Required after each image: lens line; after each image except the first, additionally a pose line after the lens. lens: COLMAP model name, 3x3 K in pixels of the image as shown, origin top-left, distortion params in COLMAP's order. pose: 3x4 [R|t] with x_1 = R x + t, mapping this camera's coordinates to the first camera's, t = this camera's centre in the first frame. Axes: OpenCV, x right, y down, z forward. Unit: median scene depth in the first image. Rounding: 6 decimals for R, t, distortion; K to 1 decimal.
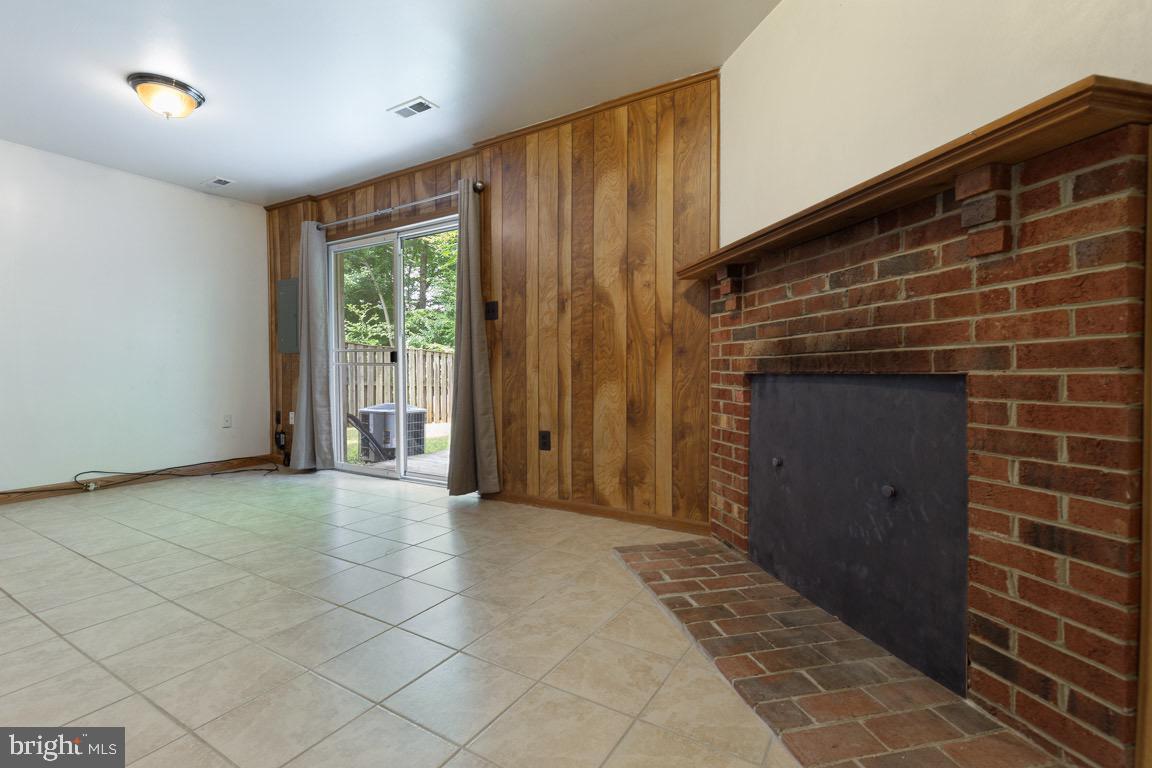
lens RADIAL K [[525.7, 0, 572.4], [0, 525.7, 382.6], [0, 0, 1]] dist [0.005580, -0.002456]
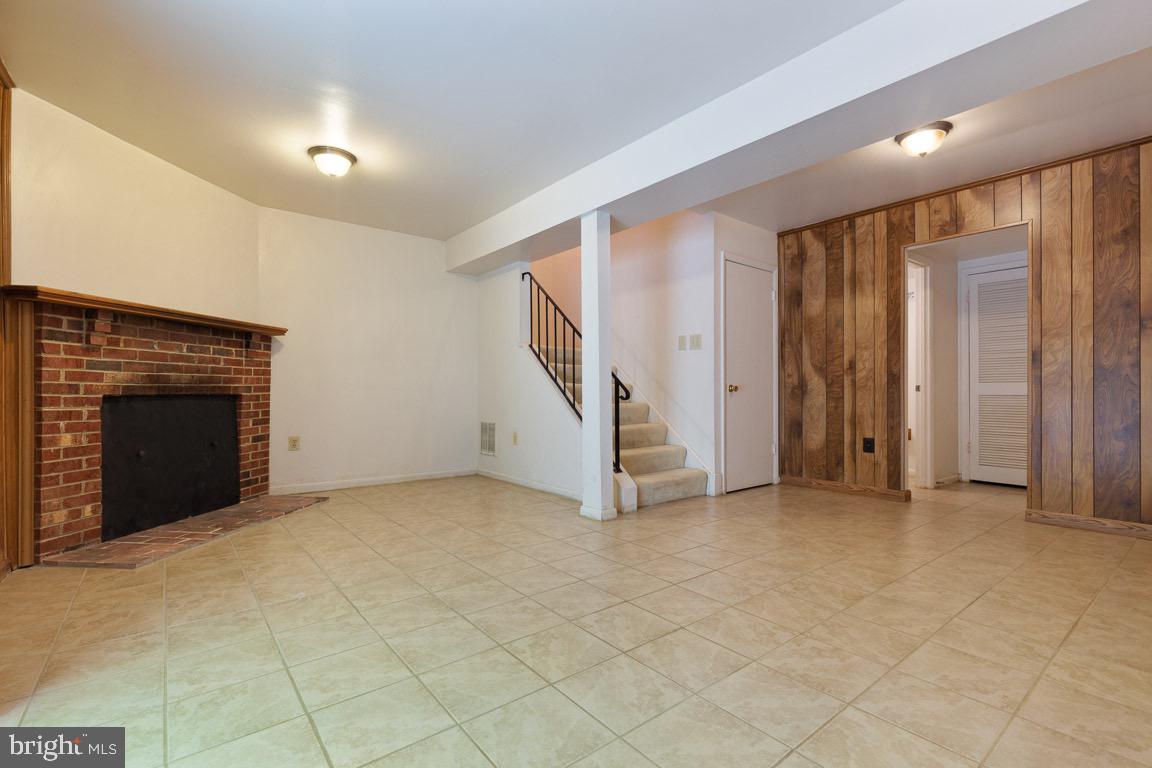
lens RADIAL K [[525.7, 0, 573.8], [0, 525.7, 387.6], [0, 0, 1]] dist [0.005580, -0.002456]
pose [[-0.939368, 0.007141, 0.342836, -0.978569], [0.013183, 0.999796, 0.015295, -0.035519], [-0.342657, 0.018887, -0.939271, 1.492712]]
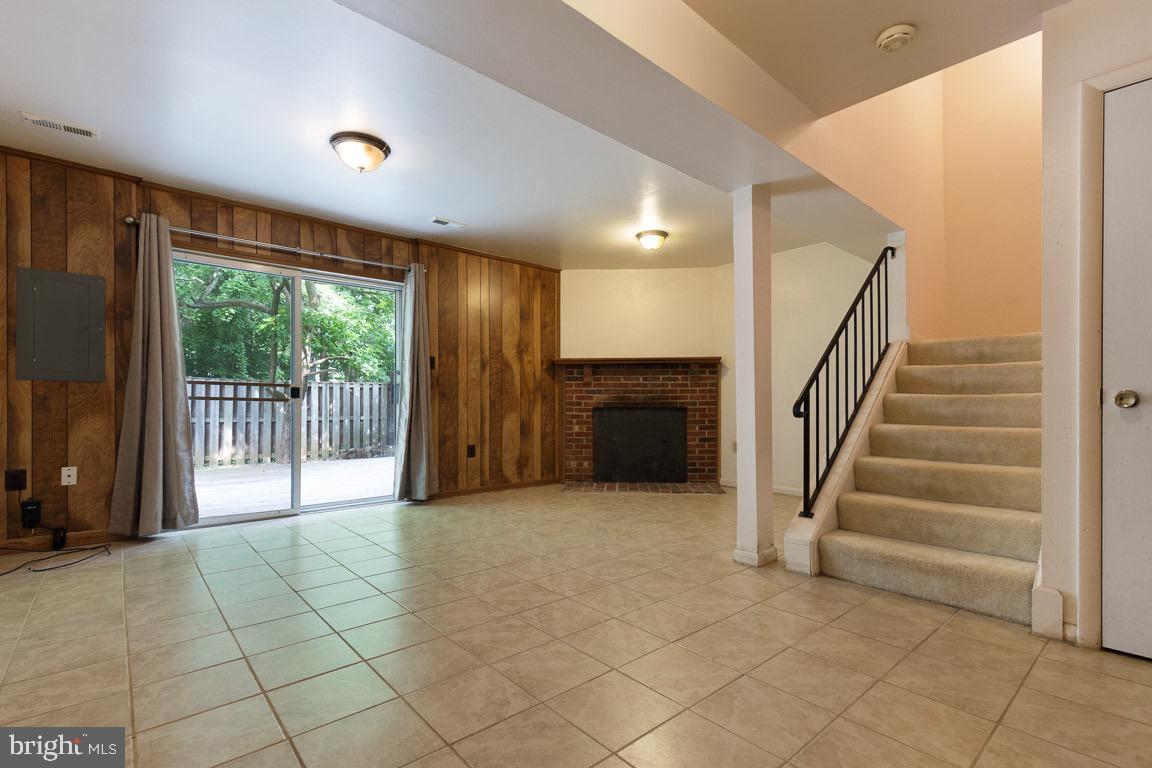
lens RADIAL K [[525.7, 0, 588.5], [0, 525.7, 403.7], [0, 0, 1]] dist [0.005580, -0.002456]
pose [[0.275052, 0.004586, 0.961418, -1.714678], [0.021135, 0.999718, -0.010816, -0.007589], [-0.961197, 0.023295, 0.274878, 0.274834]]
